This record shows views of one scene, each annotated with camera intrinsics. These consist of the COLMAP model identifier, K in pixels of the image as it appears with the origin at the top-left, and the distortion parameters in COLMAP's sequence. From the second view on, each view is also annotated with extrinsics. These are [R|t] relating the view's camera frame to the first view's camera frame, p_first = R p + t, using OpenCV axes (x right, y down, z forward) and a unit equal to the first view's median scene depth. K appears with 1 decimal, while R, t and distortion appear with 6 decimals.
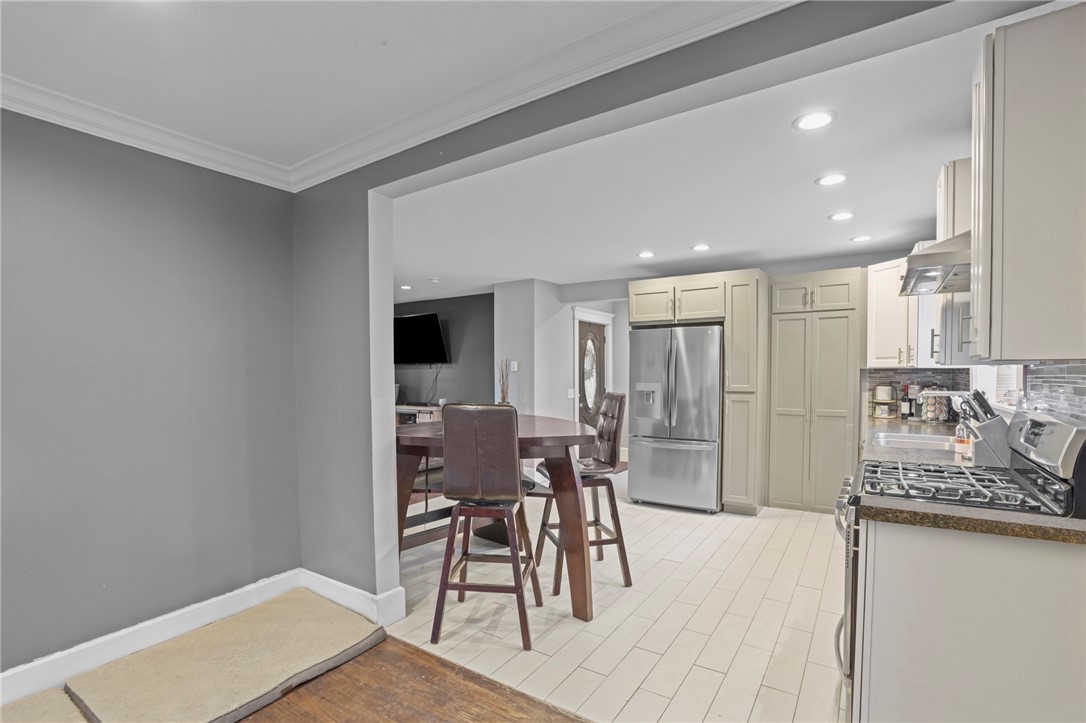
lens RADIAL K [[511.0, 0, 546.2], [0, 511.0, 369.5], [0, 0, 1]] dist [-0.028855, 0.005499]
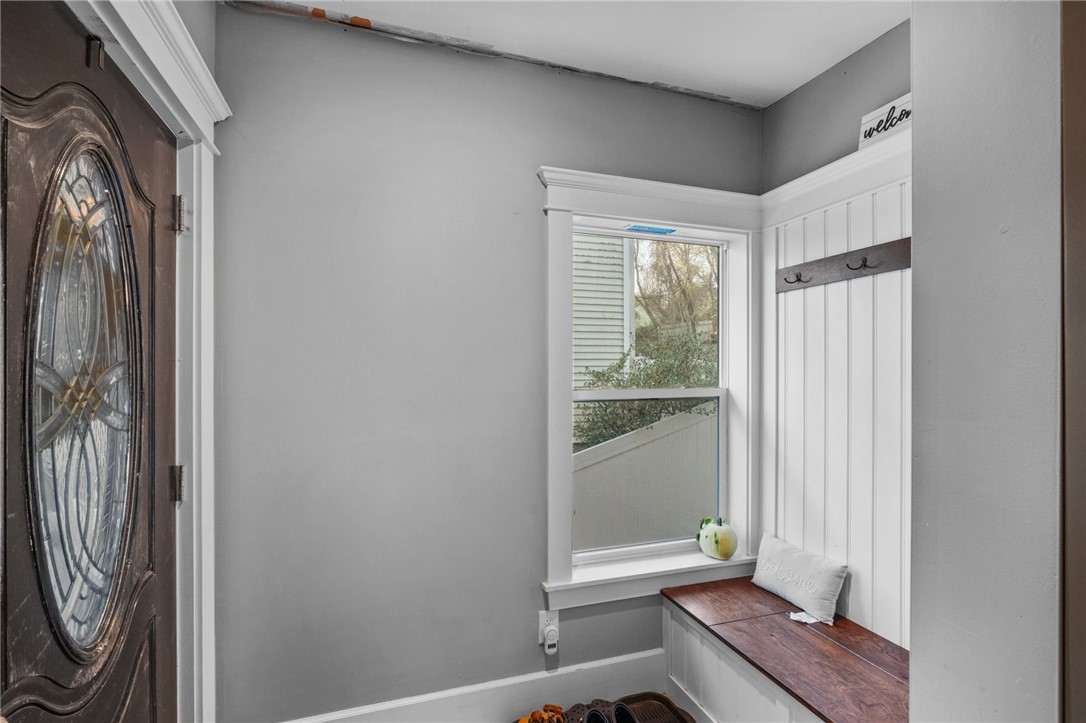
lens RADIAL K [[511.0, 0, 541.6], [0, 511.0, 363.9], [0, 0, 1]] dist [-0.028855, 0.005499]
pose [[0.644126, 0.013385, 0.764802, 0.101209], [-0.007449, 0.999909, -0.011226, -0.000648], [-0.764883, 0.001534, 0.644168, 1.335393]]
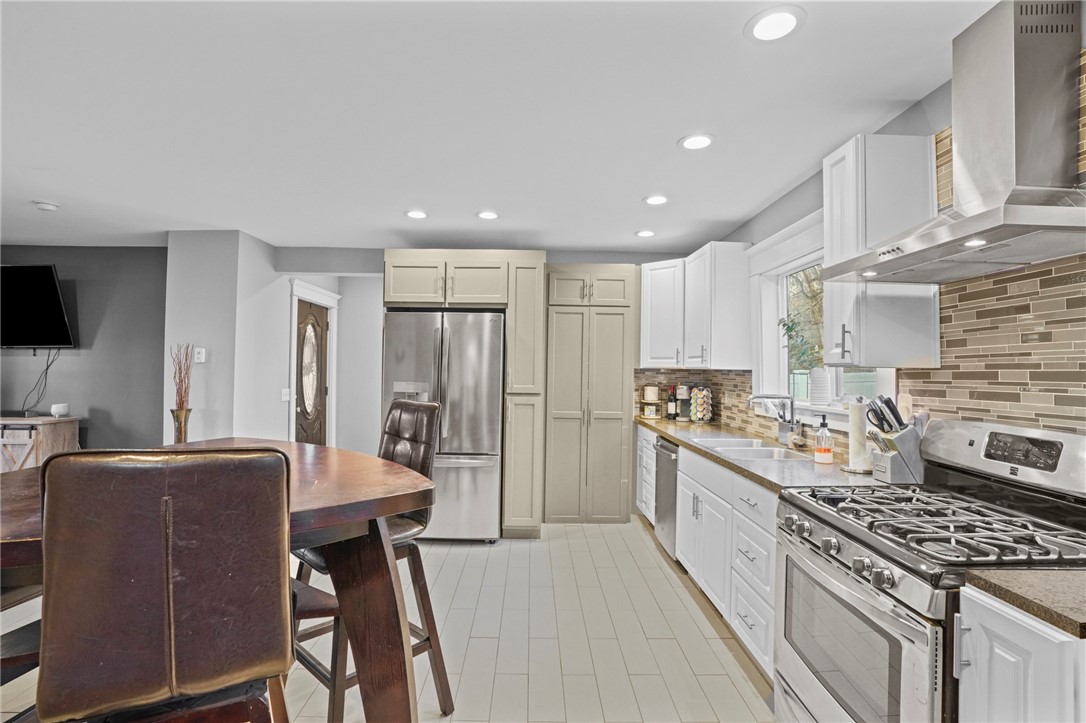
lens RADIAL K [[511.0, 0, 539.8], [0, 511.0, 355.1], [0, 0, 1]] dist [-0.028855, 0.005499]
pose [[0.845651, 0.030228, 0.532880, -0.049180], [-0.019888, 0.999486, -0.025135, 0.001399], [-0.533366, 0.010657, 0.845817, 0.254353]]
